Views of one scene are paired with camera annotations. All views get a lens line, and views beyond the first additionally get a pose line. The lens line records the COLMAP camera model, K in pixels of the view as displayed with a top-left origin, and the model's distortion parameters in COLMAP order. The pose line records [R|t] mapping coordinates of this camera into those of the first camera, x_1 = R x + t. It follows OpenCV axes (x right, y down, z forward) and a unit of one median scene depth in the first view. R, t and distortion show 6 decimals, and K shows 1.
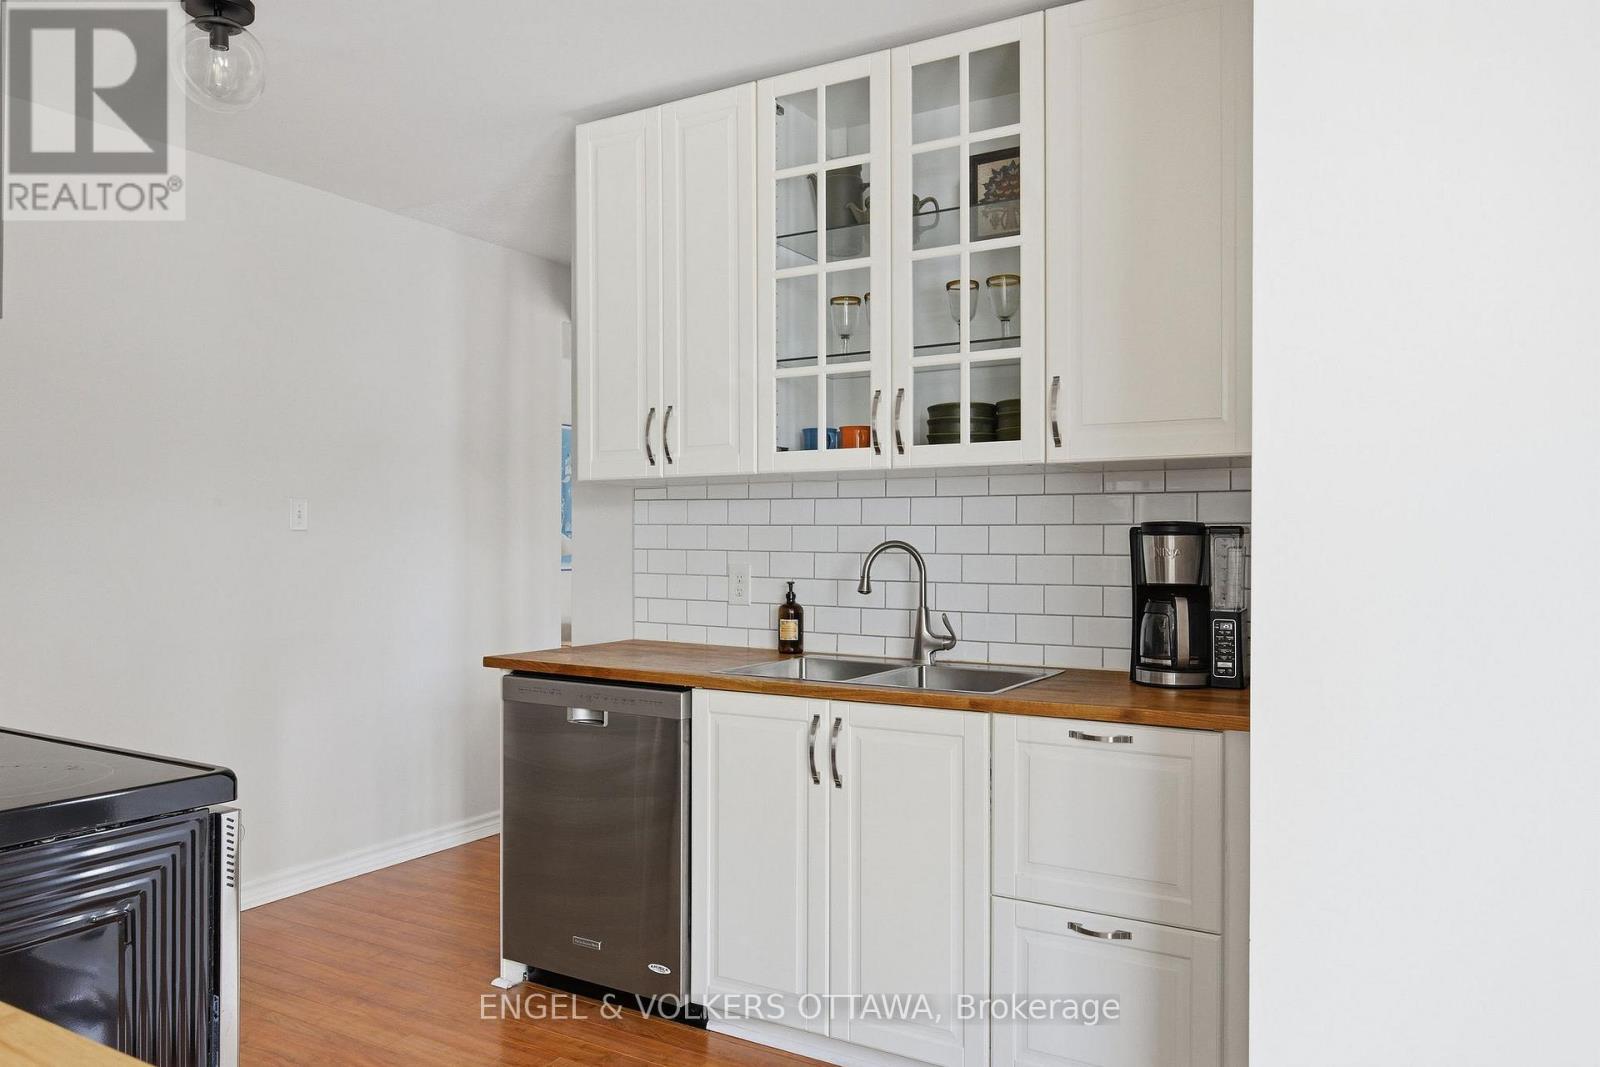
lens RADIAL K [[1152.9, 0, 800.0], [0, 1152.9, 533.5], [0, 0, 1]] dist [0.001890, 0.000249]
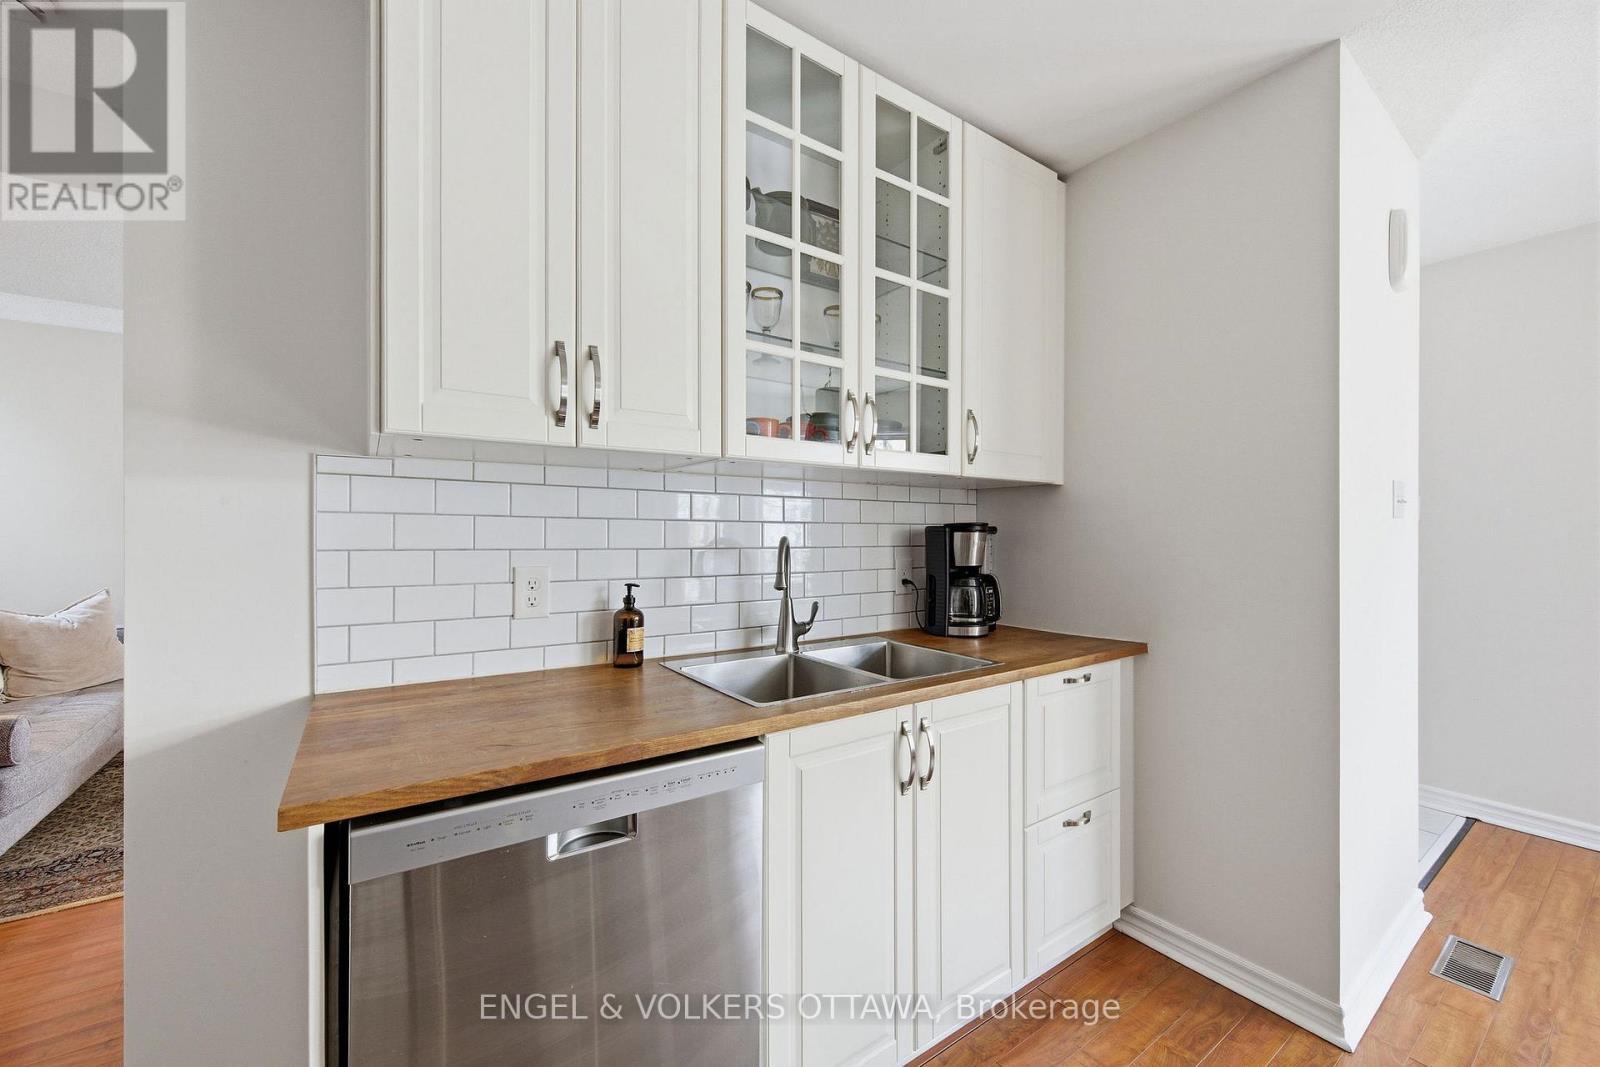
lens RADIAL K [[628.4, 0, 804.9], [0, 628.4, 533.2], [0, 0, 1]] dist [0.000491, 0.000342]
pose [[0.406166, 0.002869, 0.913795, -0.443897], [-0.005510, 0.999985, -0.000690, 0.003809], [-0.913783, -0.004755, 0.406175, 0.786585]]
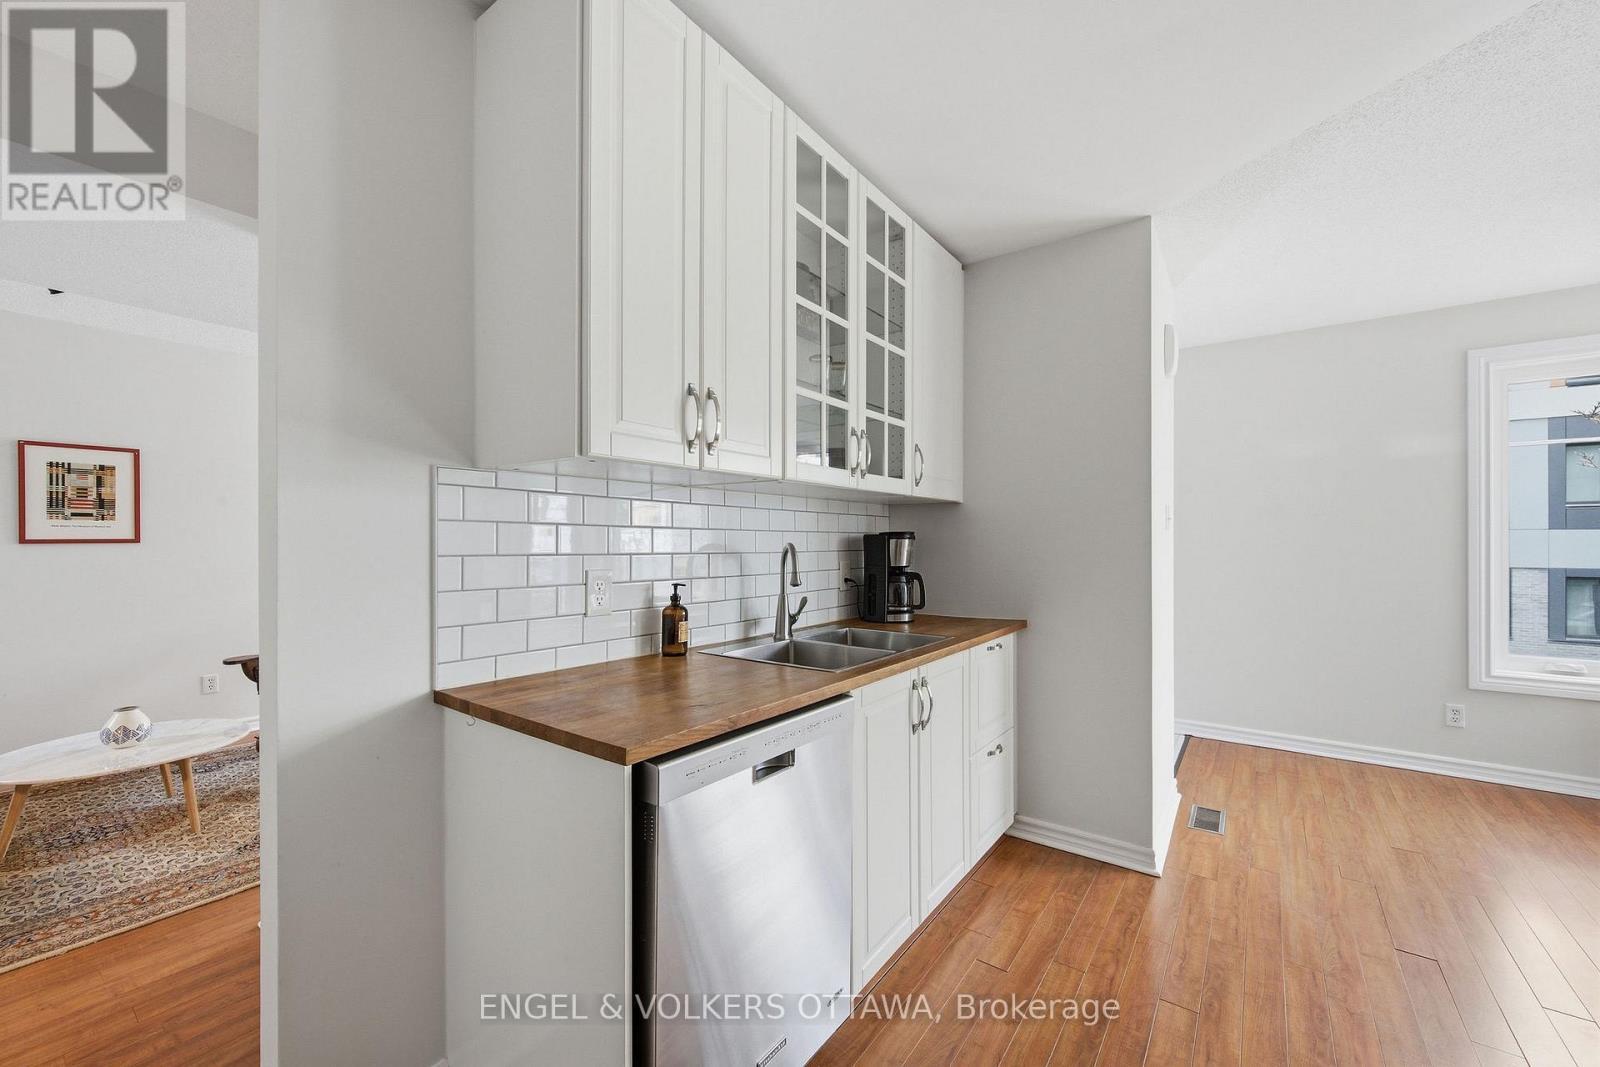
lens RADIAL K [[627.7, 0, 807.8], [0, 627.7, 539.4], [0, 0, 1]] dist [-0.000925, -0.000029]
pose [[0.093251, 0.004602, 0.995632, -0.621801], [-0.003819, 0.999984, -0.004264, 0.005776], [-0.995635, -0.003405, 0.093267, 0.955914]]
